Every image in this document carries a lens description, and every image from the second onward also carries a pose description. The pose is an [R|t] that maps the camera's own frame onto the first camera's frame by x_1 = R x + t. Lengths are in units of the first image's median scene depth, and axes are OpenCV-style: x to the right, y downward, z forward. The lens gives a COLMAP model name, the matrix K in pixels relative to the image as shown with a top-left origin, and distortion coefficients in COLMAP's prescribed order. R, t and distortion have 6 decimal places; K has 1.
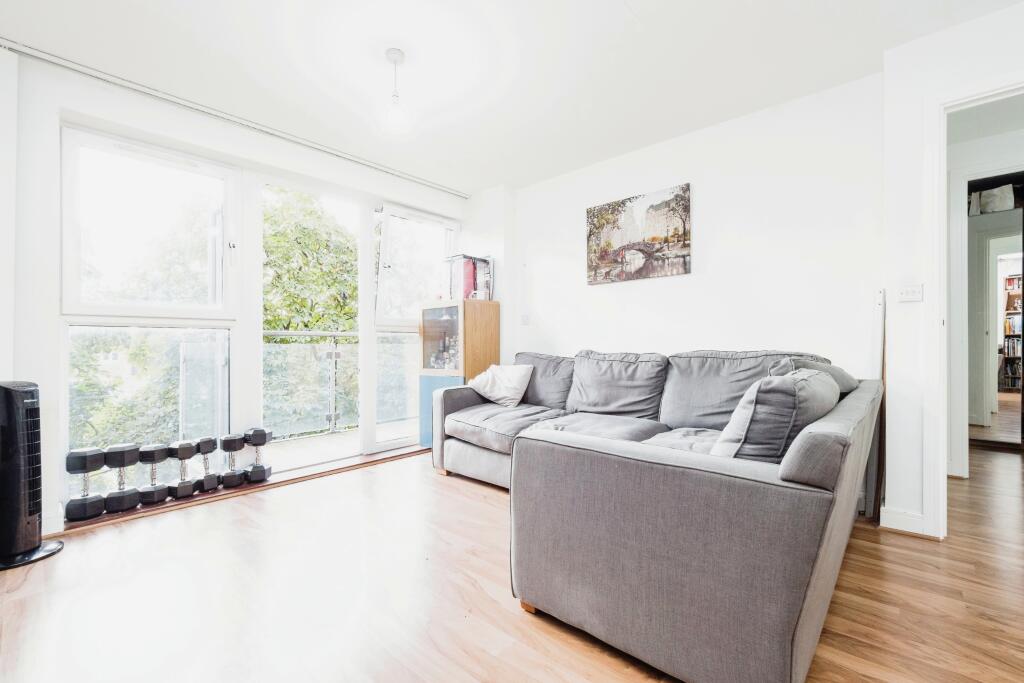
lens RADIAL K [[435.7, 0, 507.3], [0, 435.7, 319.2], [0, 0, 1]] dist [-0.002167, -0.000870]
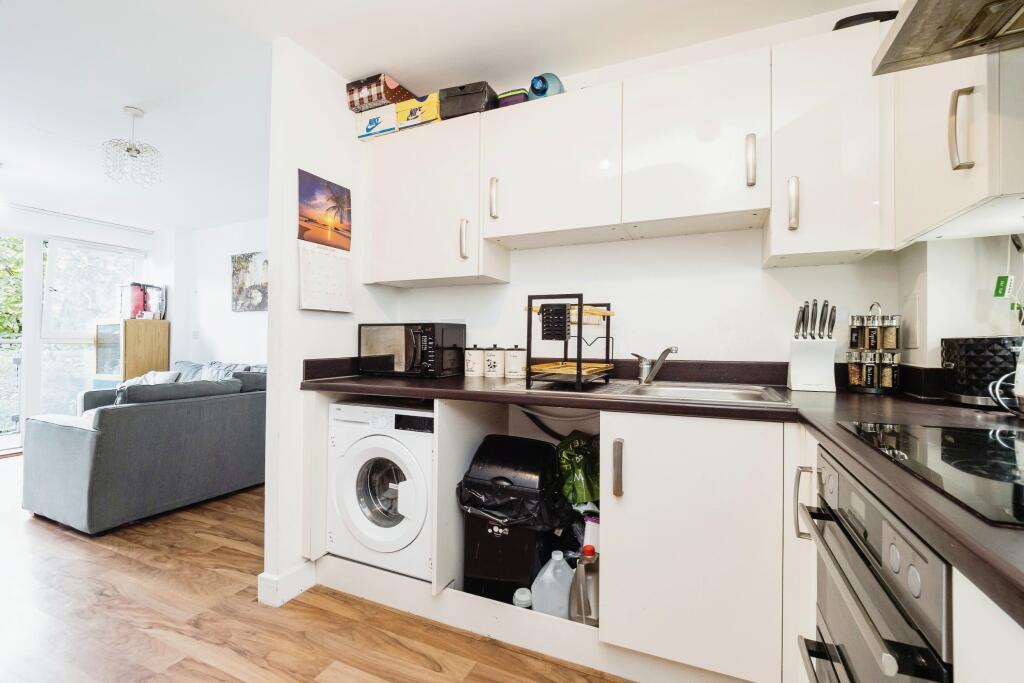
lens RADIAL K [[447.9, 0, 500.9], [0, 447.9, 316.3], [0, 0, 1]] dist [-0.001412, -0.000052]
pose [[0.958342, 0.028396, 0.284209, 0.668252], [-0.029886, 0.999553, 0.000906, -0.102287], [-0.284056, -0.009362, 0.958762, -0.642370]]
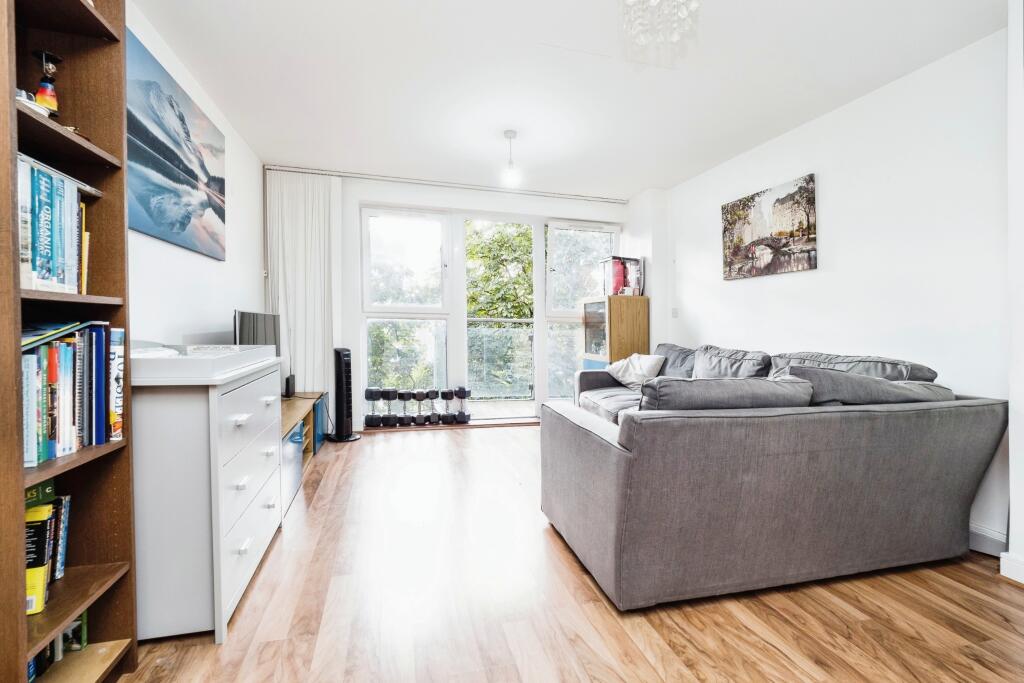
lens RADIAL K [[440.9, 0, 509.6], [0, 440.9, 308.8], [0, 0, 1]] dist [-0.000569, -0.000276]
pose [[0.836847, 0.003789, -0.547423, 0.373977], [0.008584, 0.999762, 0.020041, -0.042698], [0.547369, -0.021470, 0.836616, -0.153588]]
